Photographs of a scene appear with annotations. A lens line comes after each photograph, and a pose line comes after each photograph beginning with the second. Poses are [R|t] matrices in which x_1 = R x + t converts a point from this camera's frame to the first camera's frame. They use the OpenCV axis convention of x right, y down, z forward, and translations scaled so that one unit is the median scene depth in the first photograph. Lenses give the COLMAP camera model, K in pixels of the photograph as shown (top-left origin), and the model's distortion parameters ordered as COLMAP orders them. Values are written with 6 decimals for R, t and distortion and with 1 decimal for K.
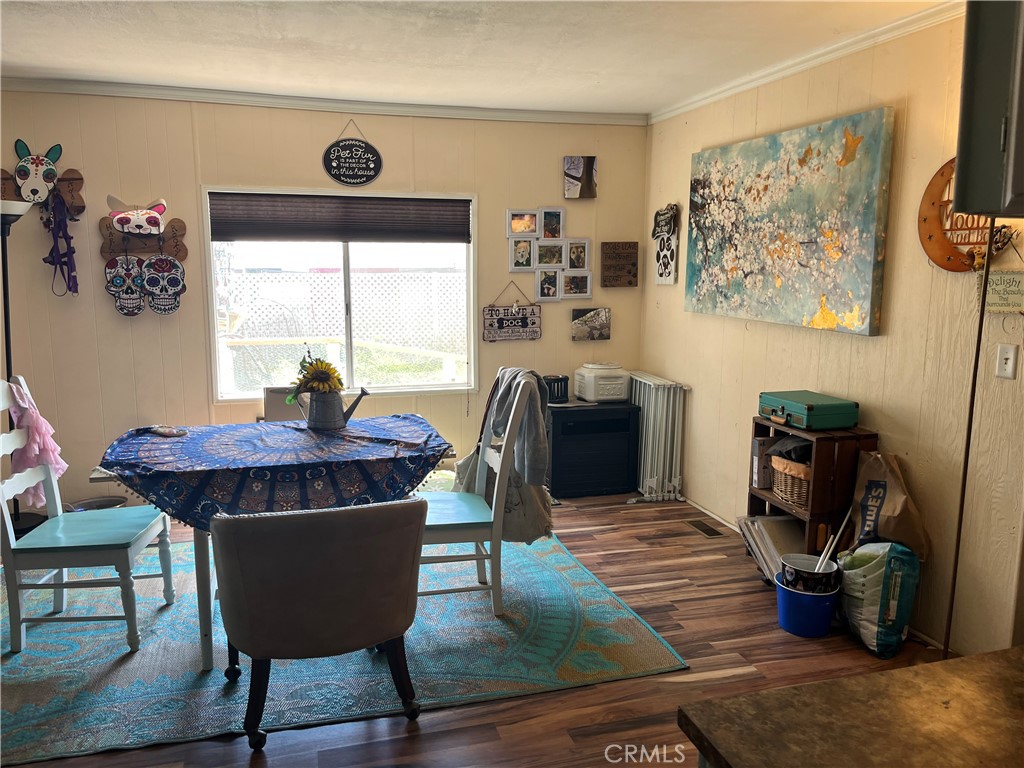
lens RADIAL K [[776.6, 0, 512.6], [0, 776.6, 387.5], [0, 0, 1]] dist [0.069574, -0.100630]
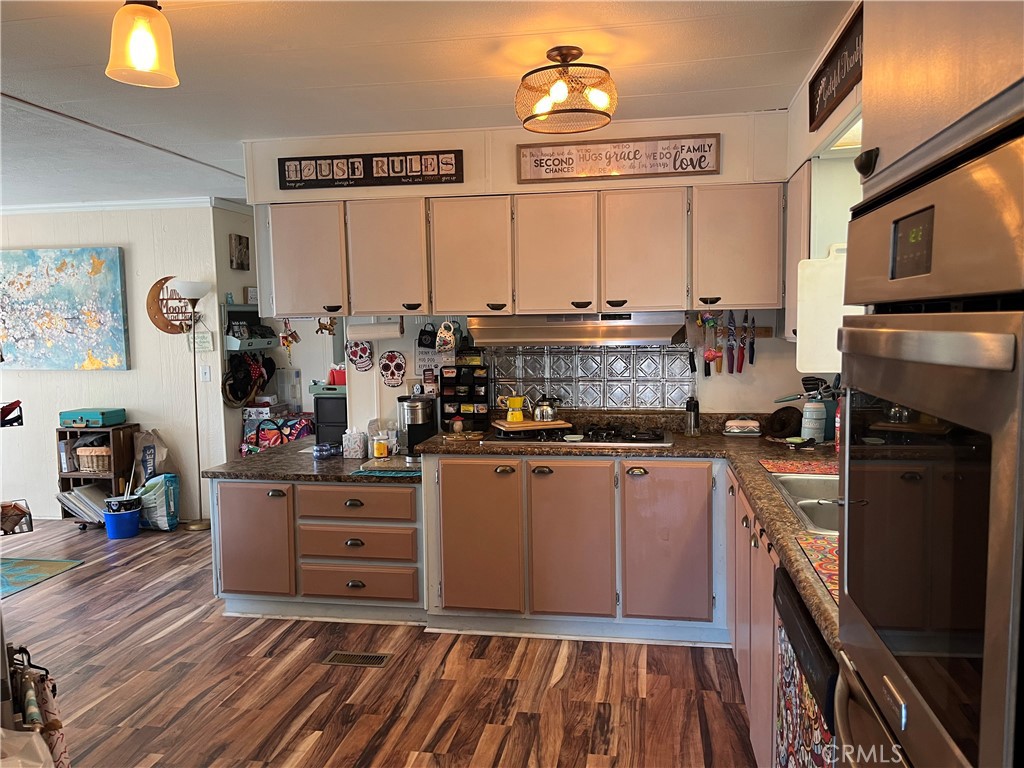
lens RADIAL K [[784.0, 0, 517.7], [0, 784.0, 387.3], [0, 0, 1]] dist [0.075123, -0.101461]
pose [[0.444550, -0.085783, 0.891637, -0.689702], [0.161451, 0.986775, 0.014440, 0.082129], [-0.881084, 0.137537, 0.452520, -0.543623]]
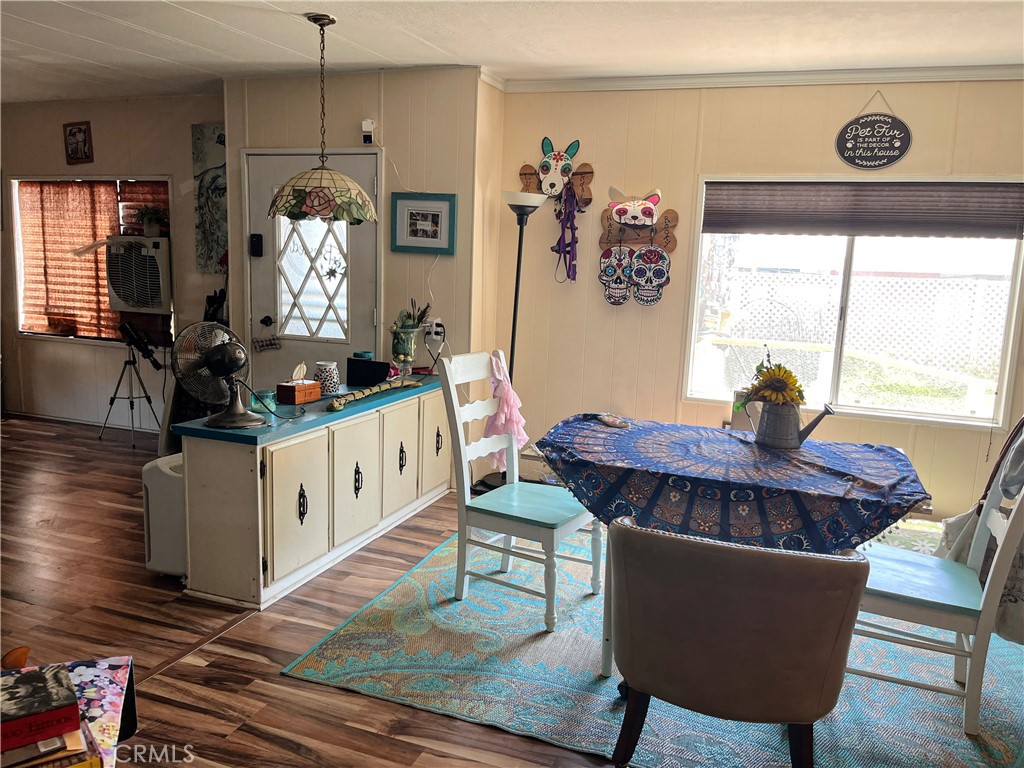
lens RADIAL K [[784.0, 0, 517.7], [0, 784.0, 387.3], [0, 0, 1]] dist [0.075123, -0.101461]
pose [[0.801464, 0.127556, -0.584282, 0.031138], [-0.131297, 0.990683, 0.036177, -0.005279], [0.583452, 0.047720, 0.810744, 0.112354]]
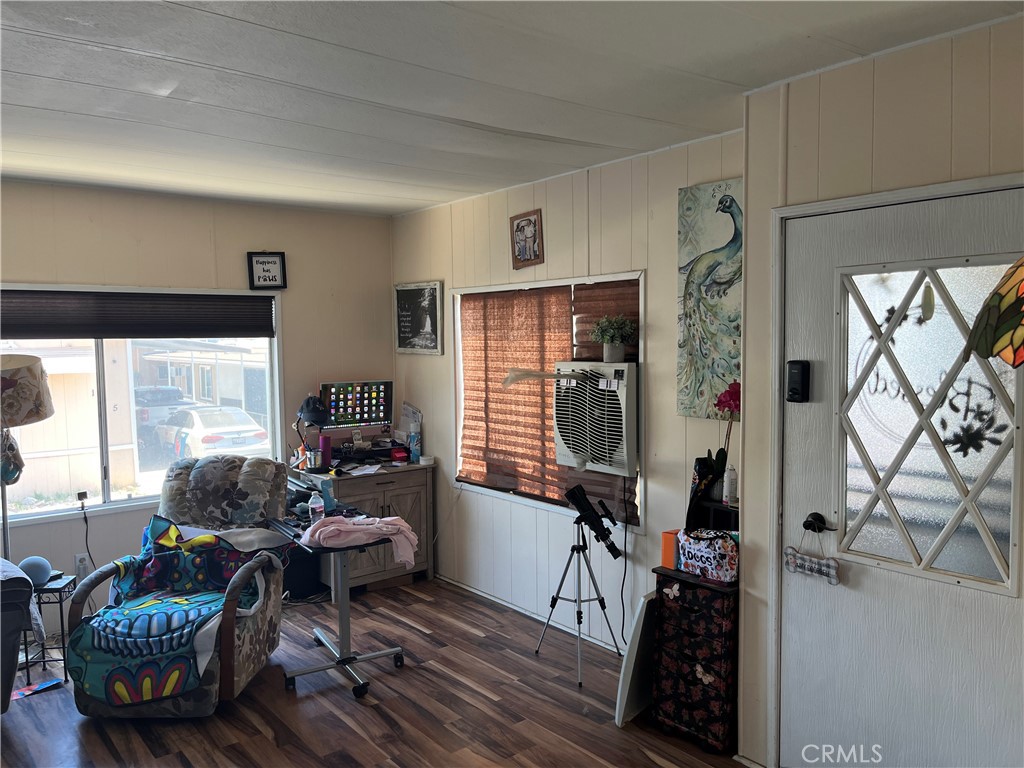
lens RADIAL K [[776.6, 0, 512.6], [0, 776.6, 387.5], [0, 0, 1]] dist [0.069574, -0.100630]
pose [[0.382589, 0.057636, -0.922119, -0.573339], [-0.133452, 0.991033, 0.006574, -0.100180], [0.914230, 0.120543, 0.386851, 0.415917]]
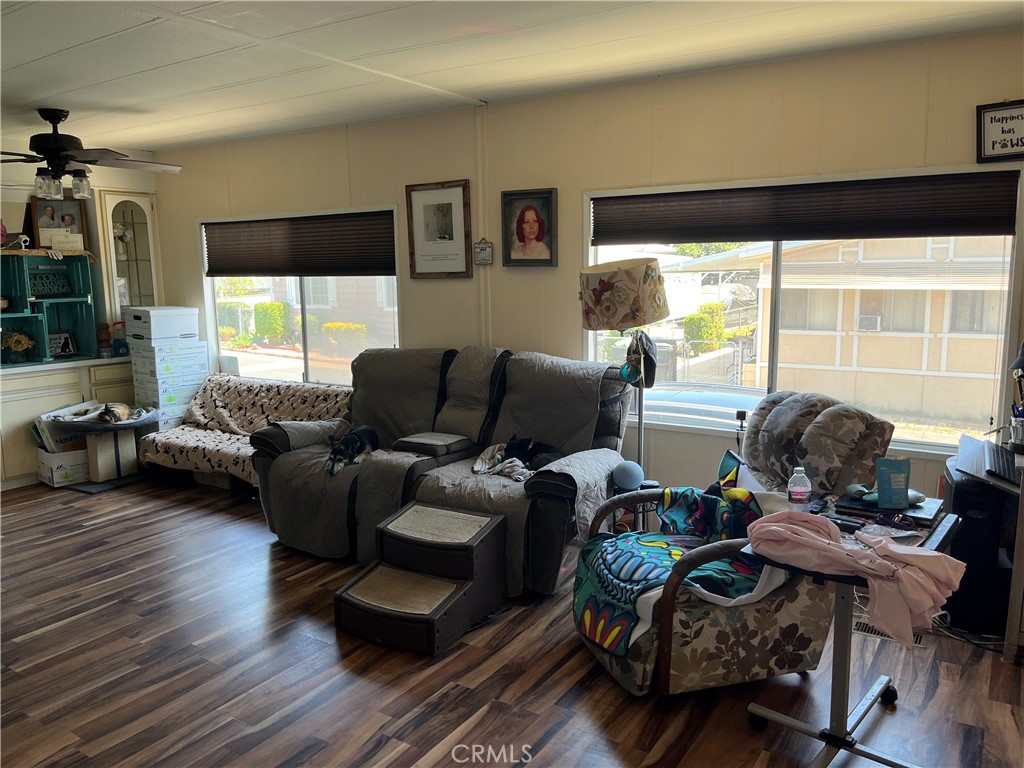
lens RADIAL K [[776.6, 0, 512.6], [0, 776.6, 387.5], [0, 0, 1]] dist [0.069574, -0.100630]
pose [[-0.752152, 0.109644, -0.649804, -0.963259], [-0.092538, 0.958718, 0.268881, -0.142703], [0.652460, 0.262371, -0.710956, 0.850743]]
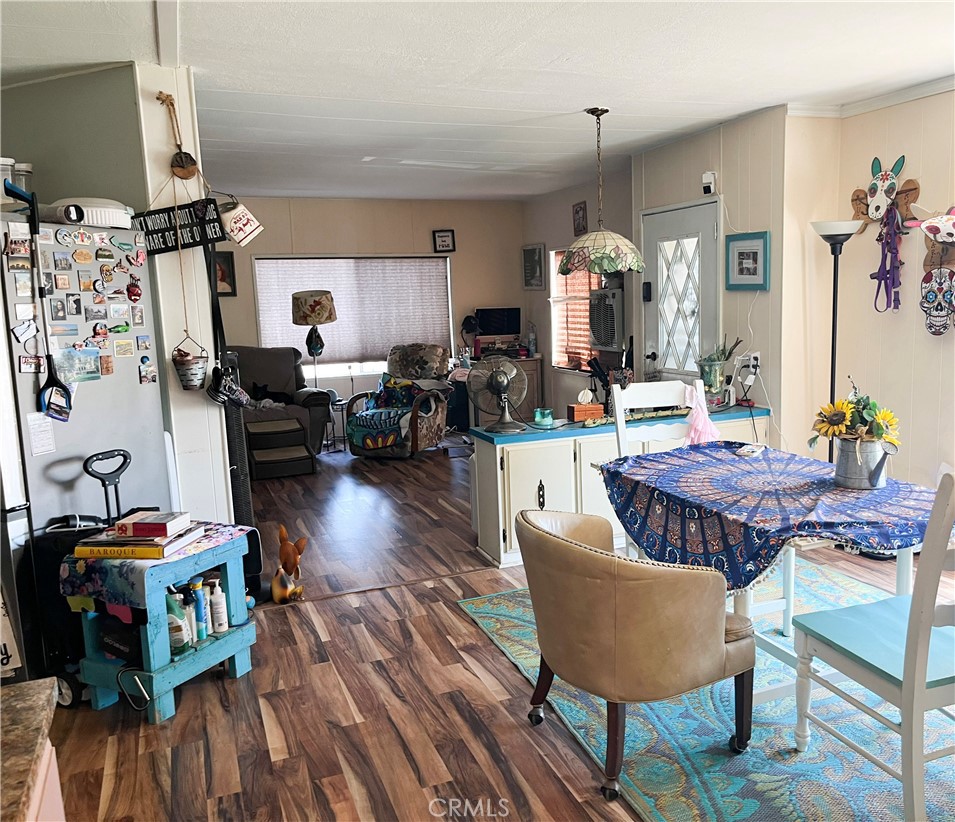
lens RADIAL K [[840.0, 0, 538.8], [0, 840.0, 417.6], [0, 0, 1]] dist [0.036599, -0.011732]
pose [[0.123145, 0.144033, -0.981881, 0.508492], [-0.125651, 0.983712, 0.128543, -0.078729], [0.984402, 0.107545, 0.139237, 0.509392]]
